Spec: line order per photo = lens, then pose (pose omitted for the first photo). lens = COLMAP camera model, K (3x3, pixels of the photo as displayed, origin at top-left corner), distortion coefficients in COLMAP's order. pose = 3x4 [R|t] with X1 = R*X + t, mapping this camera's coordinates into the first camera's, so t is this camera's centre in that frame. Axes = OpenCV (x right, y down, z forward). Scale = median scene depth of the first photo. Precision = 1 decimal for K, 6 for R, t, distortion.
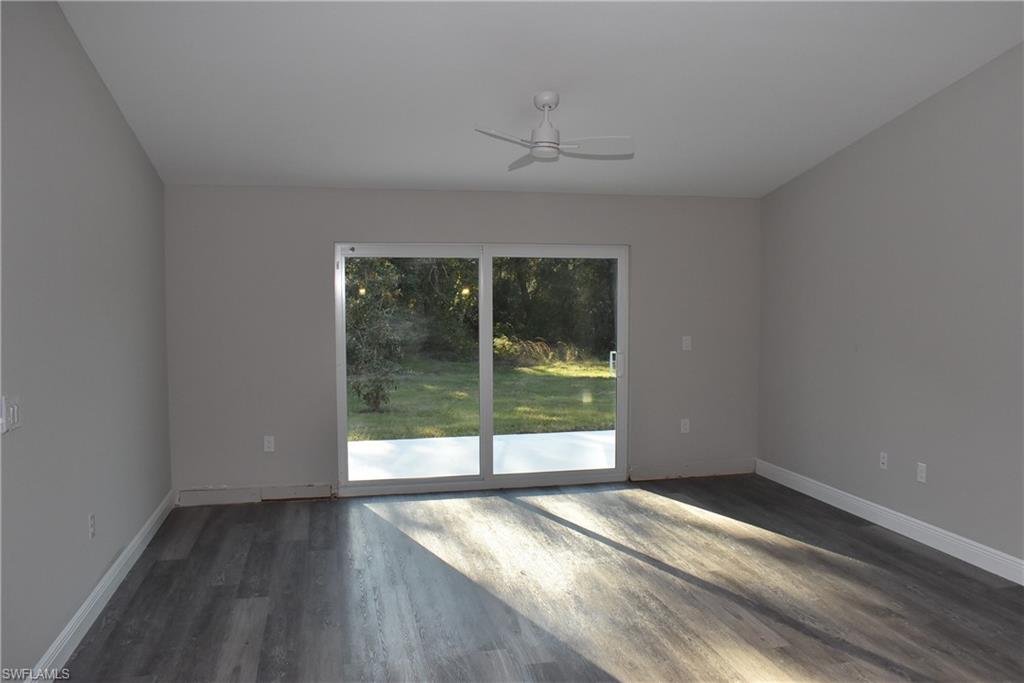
lens RADIAL K [[809.6, 0, 508.8], [0, 809.6, 340.6], [0, 0, 1]] dist [-0.080212, 0.003696]
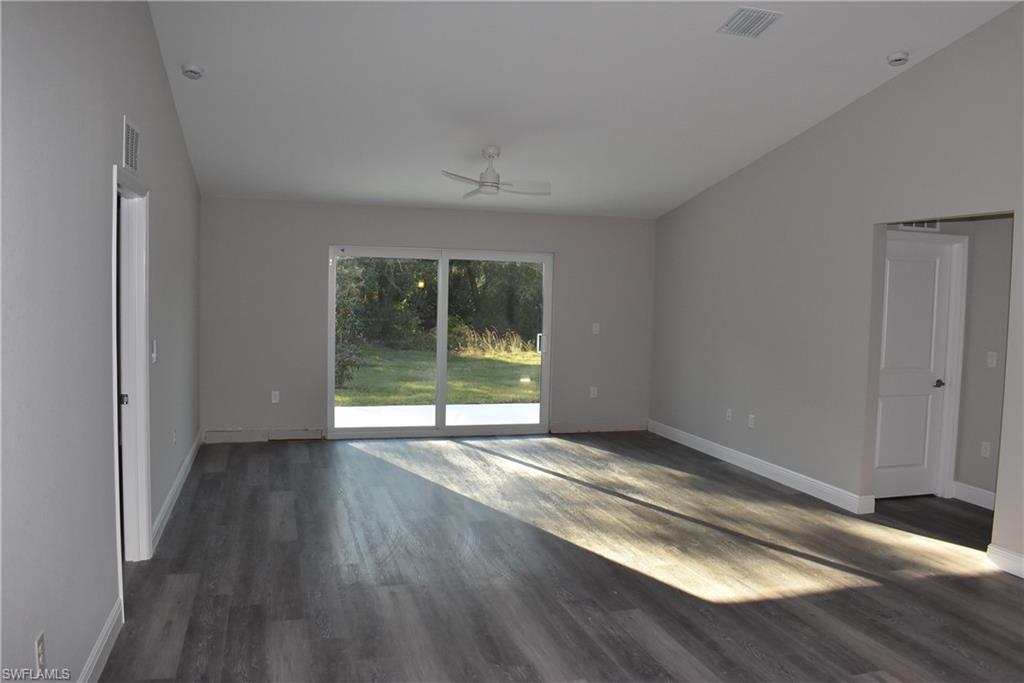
lens RADIAL K [[809.6, 0, 508.8], [0, 809.6, 340.6], [0, 0, 1]] dist [-0.080212, 0.003696]
pose [[0.997742, 0.022753, 0.063185, -0.003338], [-0.023138, 0.999718, 0.005371, 0.019891], [-0.063045, -0.006821, 0.997987, -0.321520]]
